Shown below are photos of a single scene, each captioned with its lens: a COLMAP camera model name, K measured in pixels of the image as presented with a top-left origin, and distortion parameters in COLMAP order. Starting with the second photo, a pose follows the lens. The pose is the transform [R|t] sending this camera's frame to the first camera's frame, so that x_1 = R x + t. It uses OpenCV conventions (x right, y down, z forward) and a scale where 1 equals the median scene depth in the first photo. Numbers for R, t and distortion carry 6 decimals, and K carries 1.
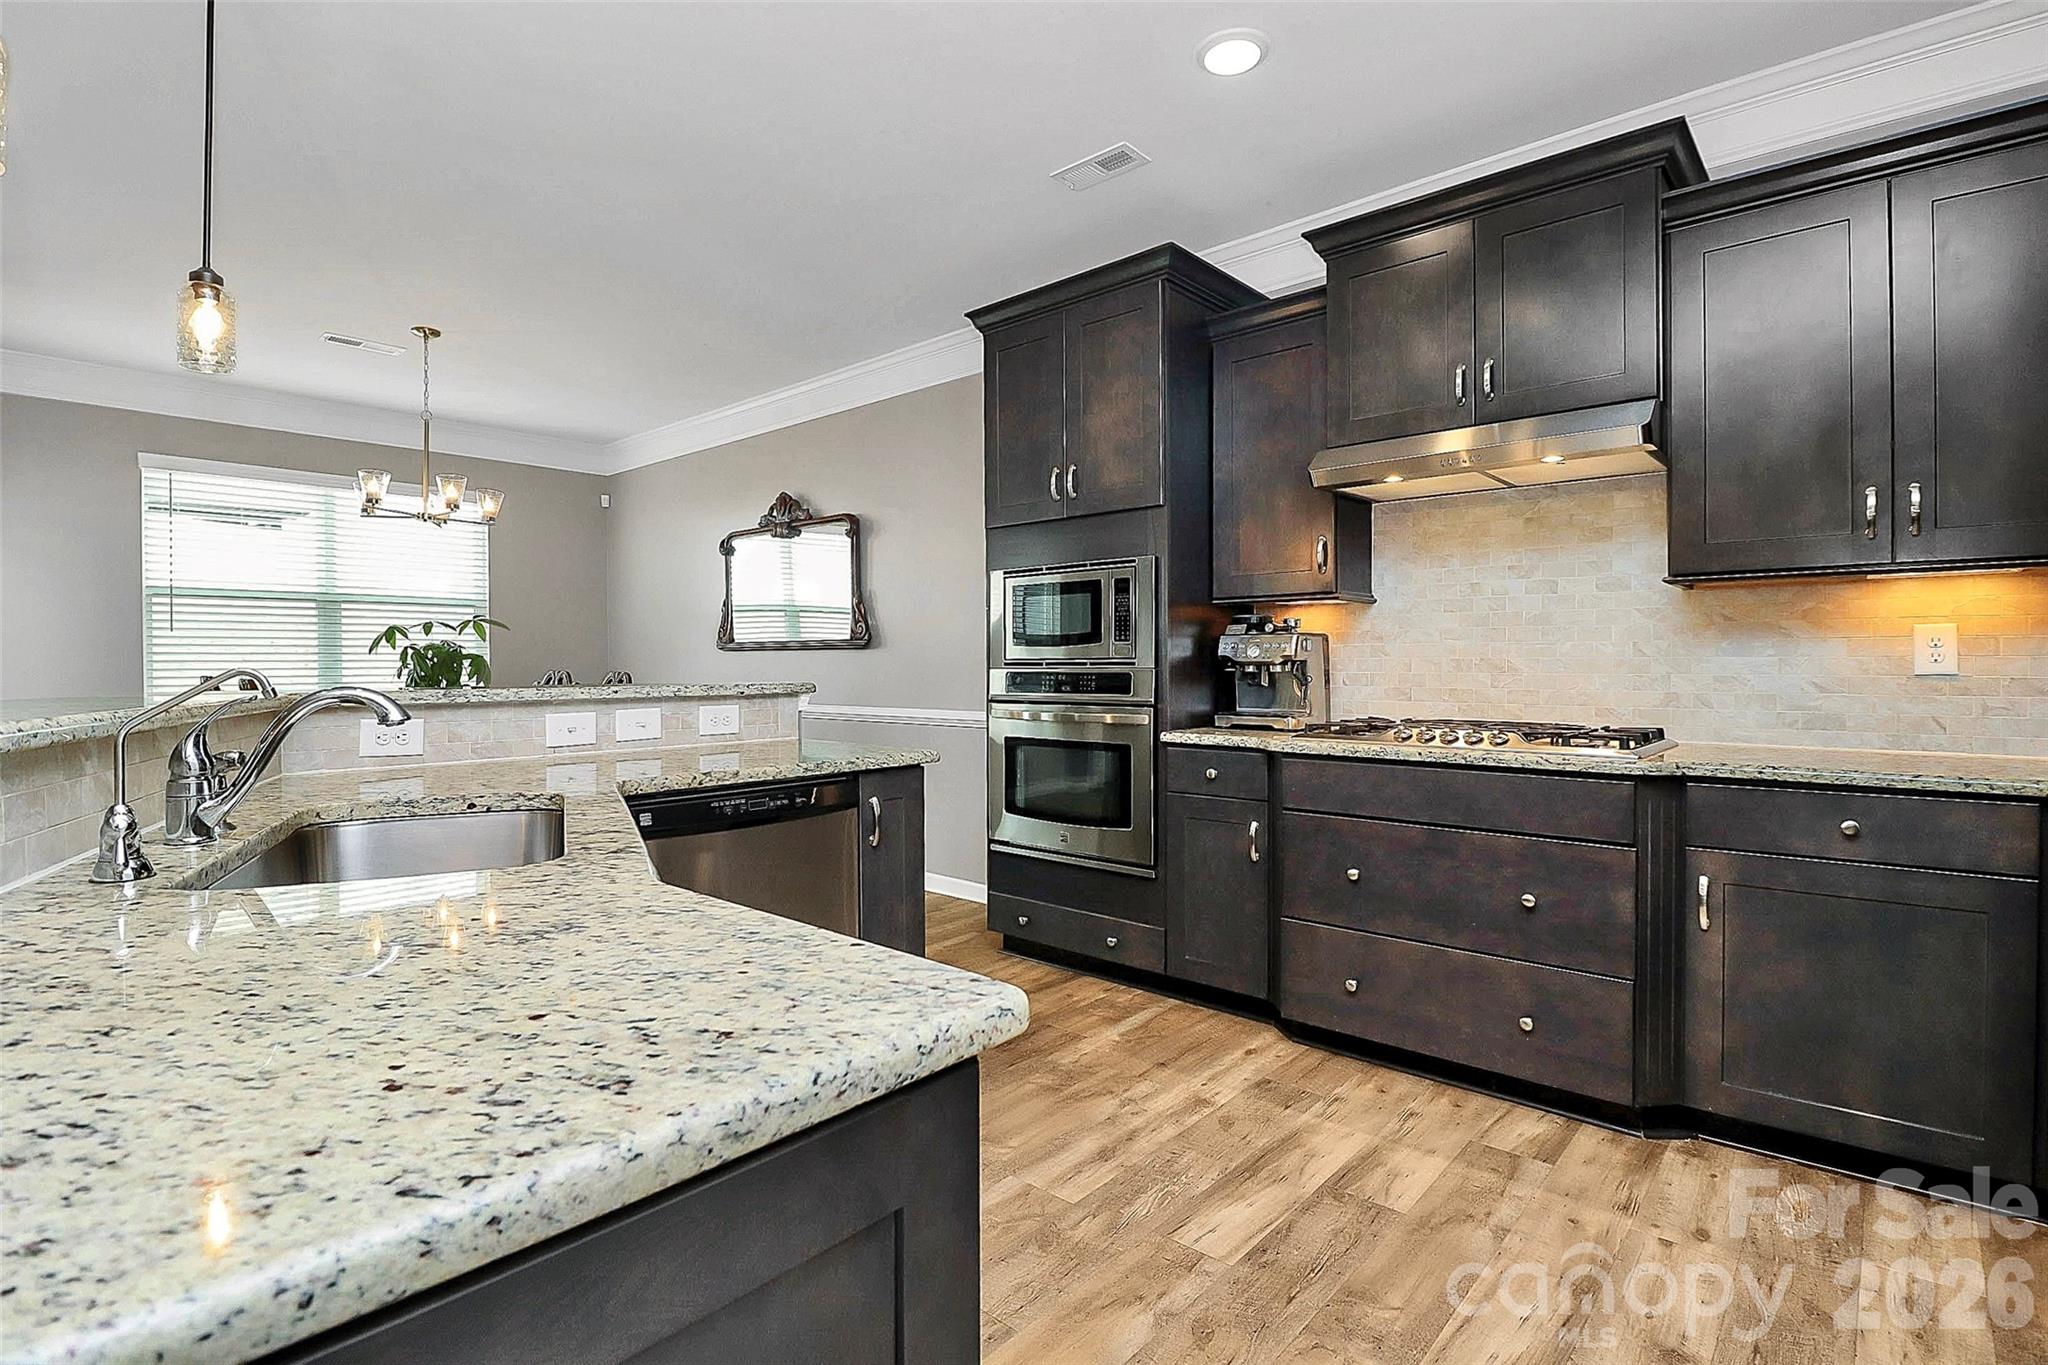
lens RADIAL K [[972.0, 0, 1030.2], [0, 972.0, 679.5], [0, 0, 1]] dist [0.001943, -0.012737]
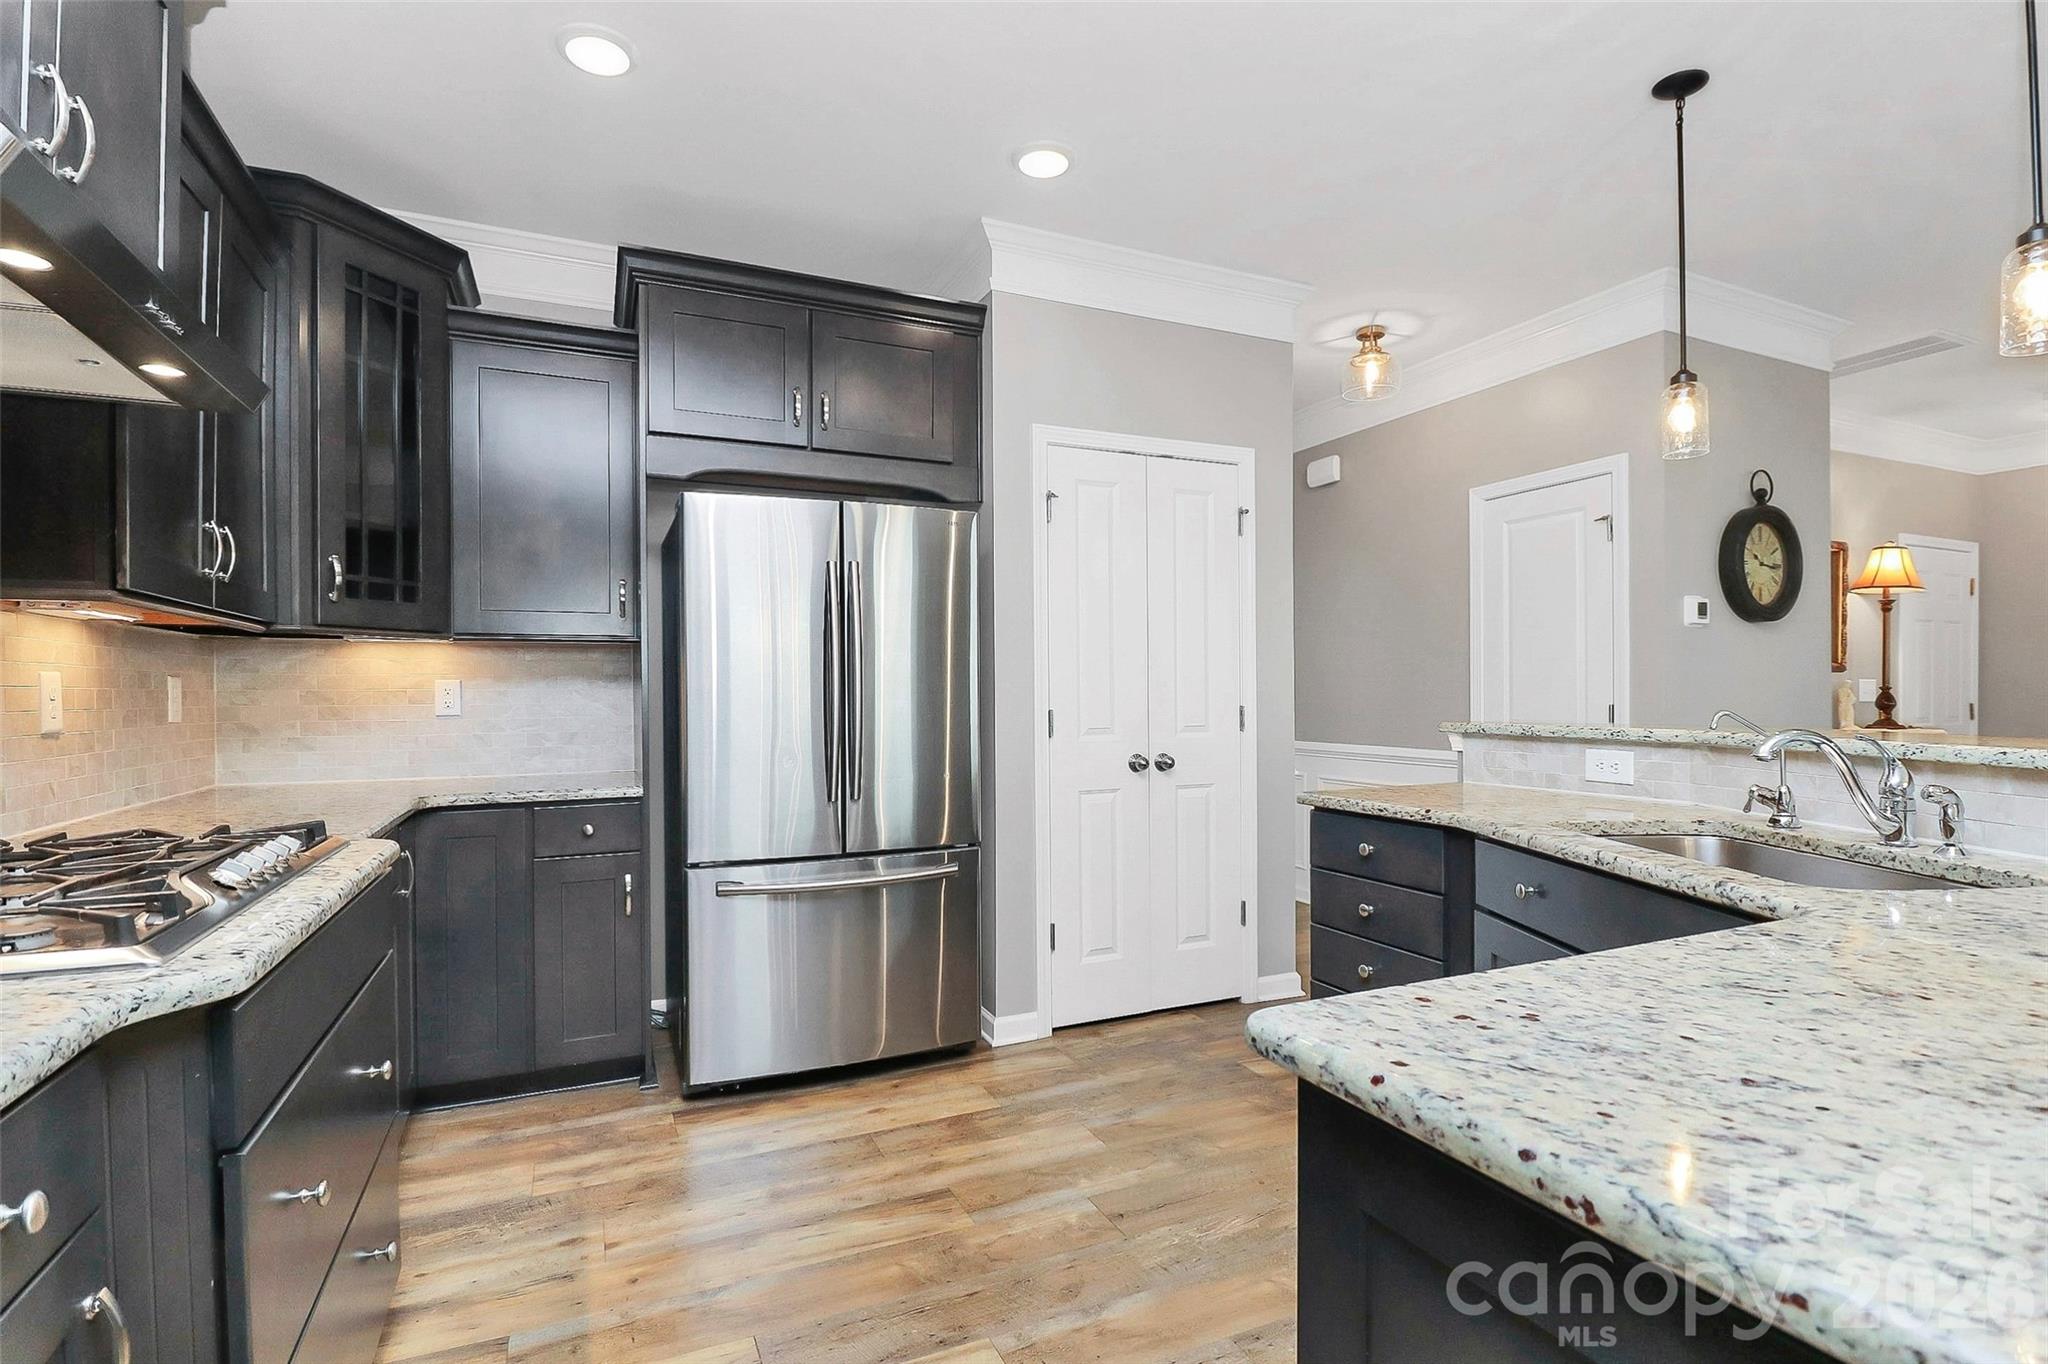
lens RADIAL K [[972.0, 0, 1005.7], [0, 972.0, 693.8], [0, 0, 1]] dist [0.001943, -0.012737]
pose [[-0.911562, 0.007460, 0.411095, -0.085893], [0.015491, 0.999749, 0.016208, -0.021357], [-0.410871, 0.021143, -0.911448, 0.761115]]
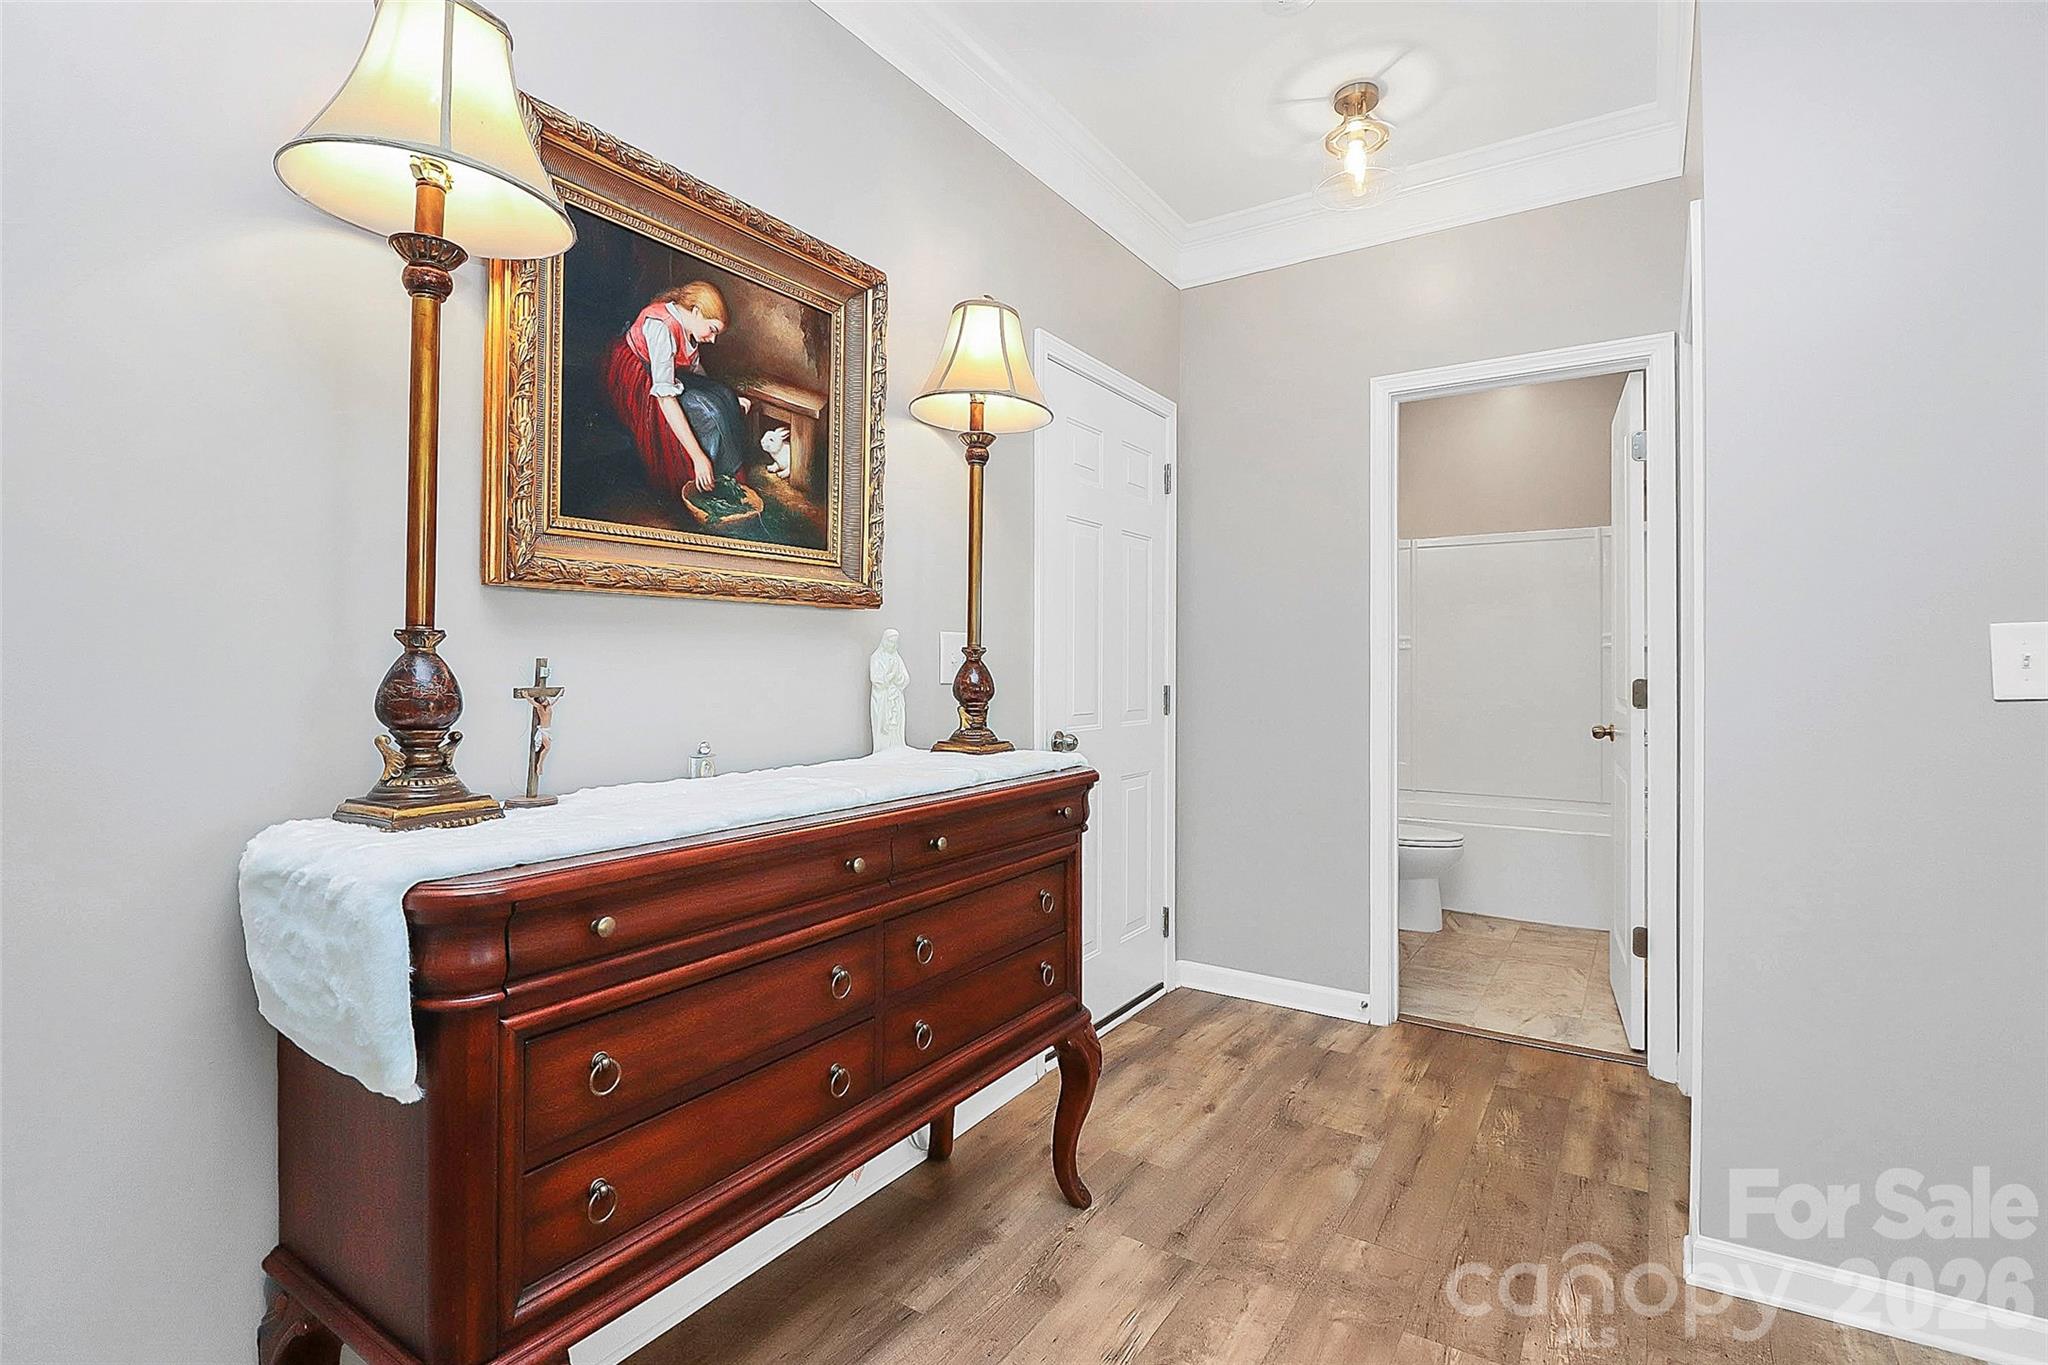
lens RADIAL K [[972.0, 0, 1009.1], [0, 972.0, 653.4], [0, 0, 1]] dist [0.001943, -0.012737]
pose [[-0.989797, -0.001102, -0.142482, -0.530201], [-0.001755, 0.999989, 0.004457, 0.006604], [0.142475, 0.004662, -0.989787, -0.277392]]
